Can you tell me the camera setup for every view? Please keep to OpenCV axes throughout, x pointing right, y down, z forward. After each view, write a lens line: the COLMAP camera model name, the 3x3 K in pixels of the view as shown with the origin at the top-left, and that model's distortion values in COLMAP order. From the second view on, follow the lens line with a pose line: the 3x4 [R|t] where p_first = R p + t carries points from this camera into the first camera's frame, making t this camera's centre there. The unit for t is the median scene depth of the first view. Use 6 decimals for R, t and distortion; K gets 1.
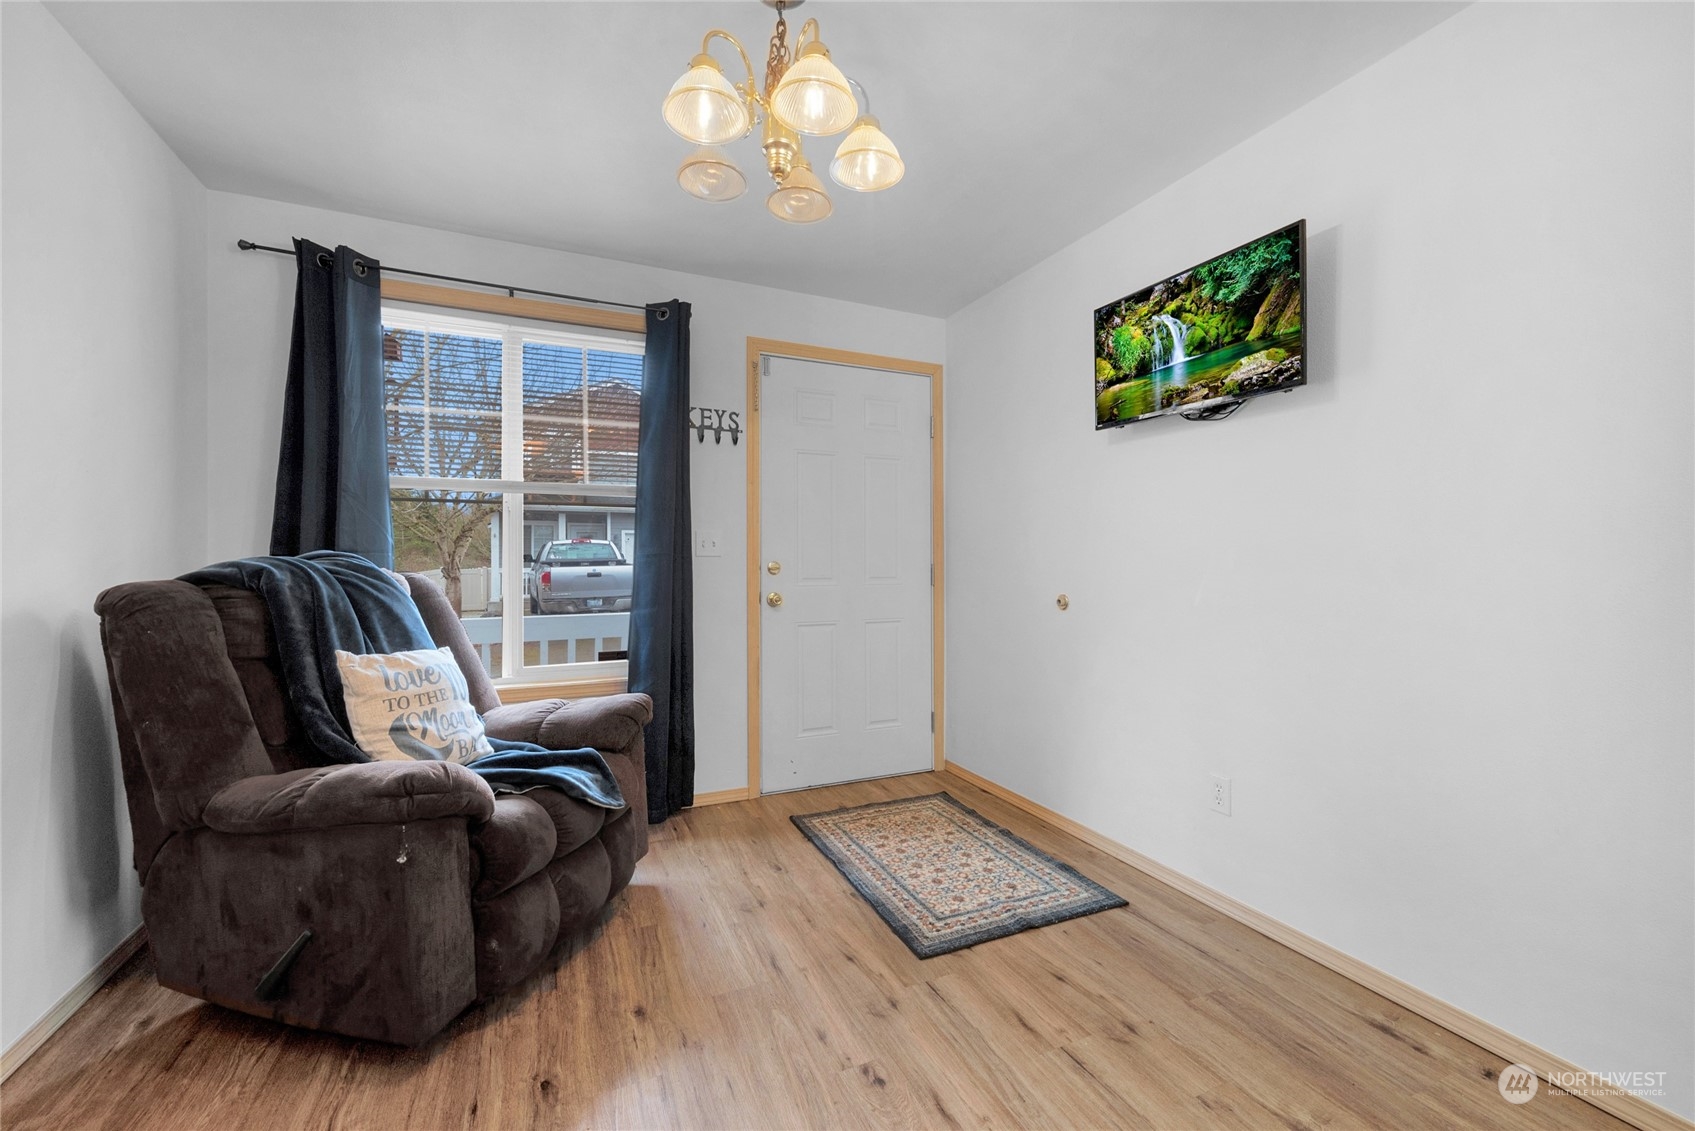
lens RADIAL K [[690.9, 0, 849.8], [0, 690.9, 566.1], [0, 0, 1]] dist [-0.000932, -0.000053]
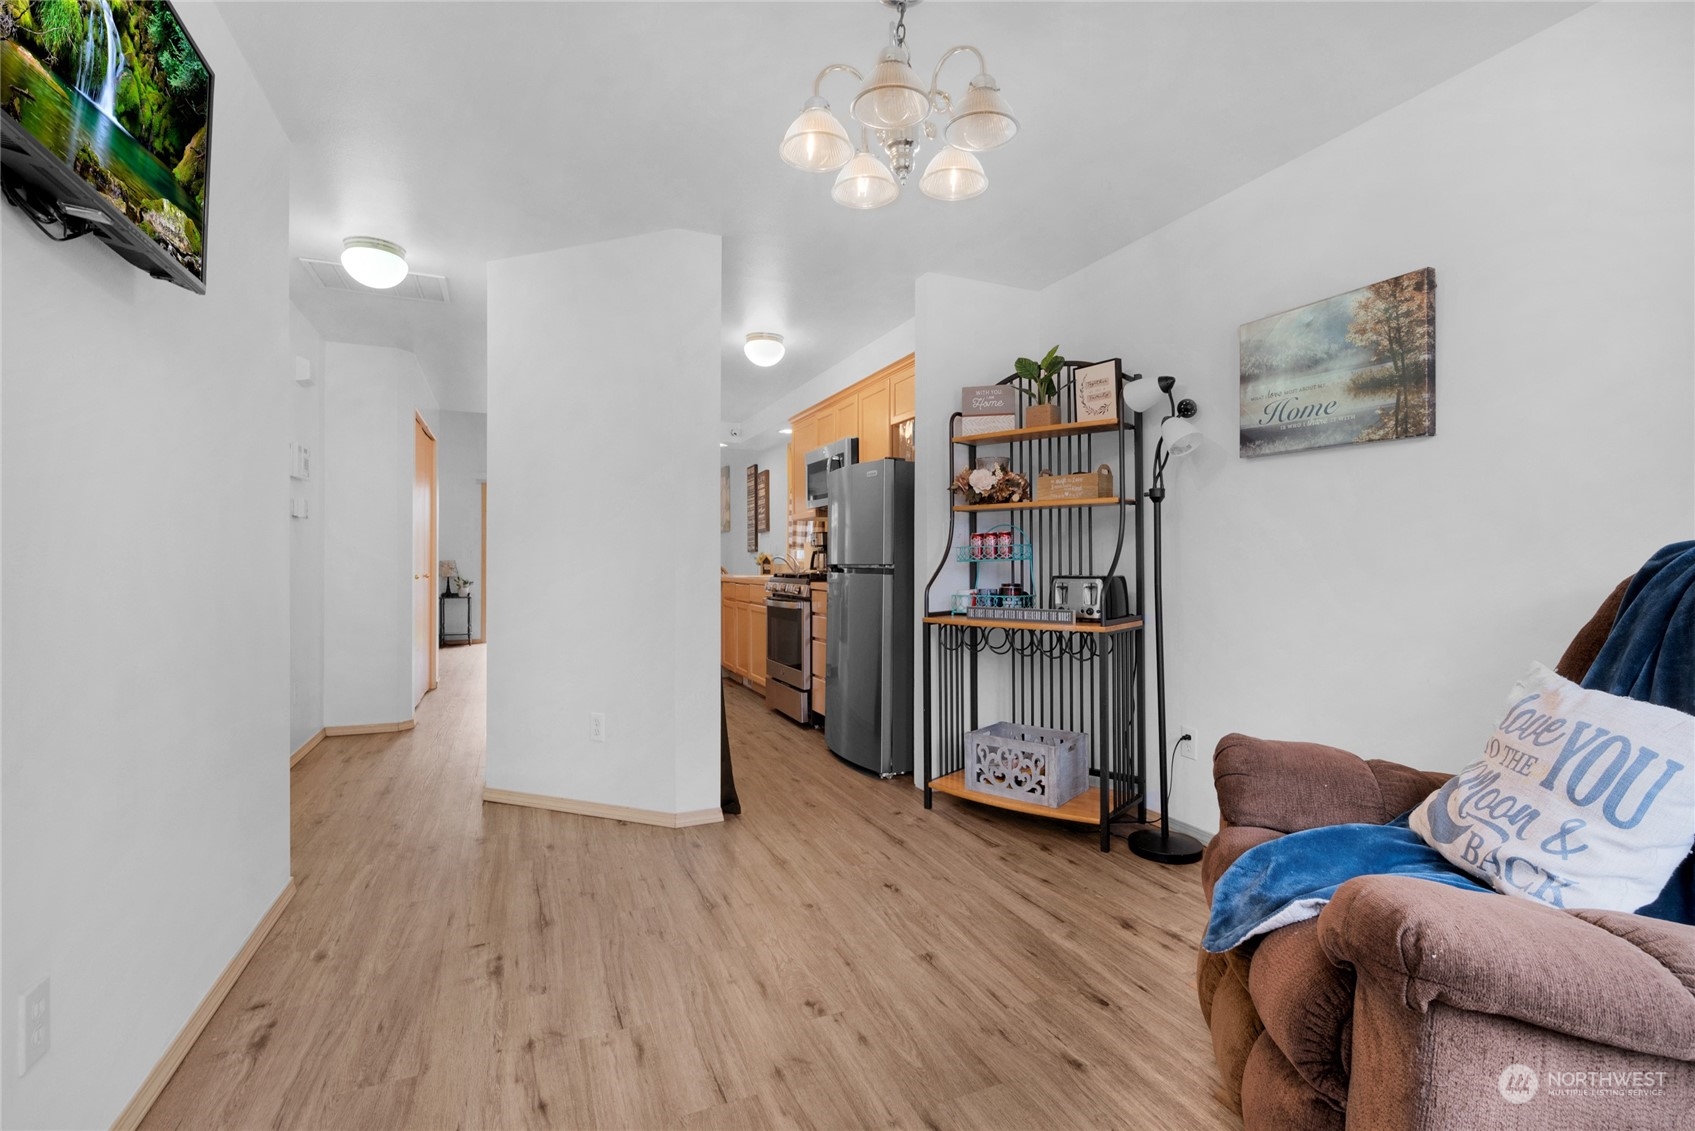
lens RADIAL K [[780.8, 0, 847.6], [0, 780.8, 565.5], [0, 0, 1]] dist [-0.000206, -0.000018]
pose [[-0.999685, 0.000073, 0.025097, -0.013545], [0.000262, 0.999972, 0.007531, 0.005164], [-0.025095, 0.007536, -0.999657, 0.597376]]
